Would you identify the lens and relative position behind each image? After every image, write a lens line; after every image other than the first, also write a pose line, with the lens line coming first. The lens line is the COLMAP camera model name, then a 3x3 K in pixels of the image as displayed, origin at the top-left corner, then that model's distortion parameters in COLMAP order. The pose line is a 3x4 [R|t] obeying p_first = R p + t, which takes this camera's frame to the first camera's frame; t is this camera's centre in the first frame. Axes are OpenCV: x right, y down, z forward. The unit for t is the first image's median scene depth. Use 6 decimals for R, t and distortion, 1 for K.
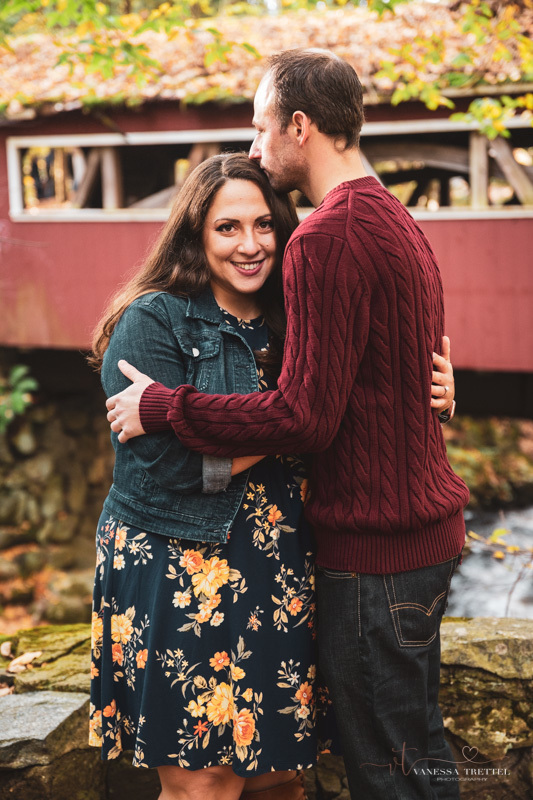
lens RADIAL K [[1293.0, 0, 266.5], [0, 1293.0, 400.0], [0, 0, 1]] dist [0.169008, -0.063100]
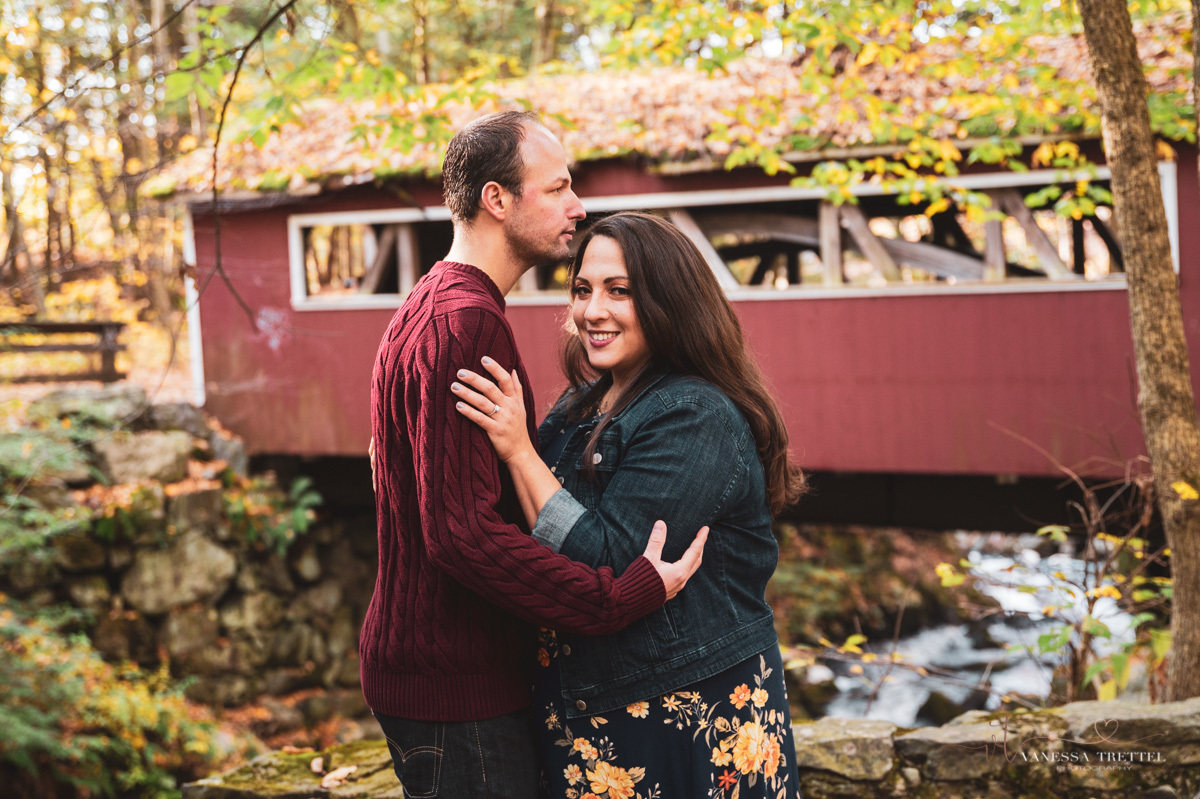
lens RADIAL K [[1729.3, 0, 600.0], [0, 1729.3, 399.5], [0, 0, 1]] dist [0.020980, 0.015996]
pose [[0.999800, -0.017841, 0.009003, -0.003370], [0.018542, 0.996213, -0.084949, 0.023225], [-0.007453, 0.085098, 0.996345, -0.139690]]
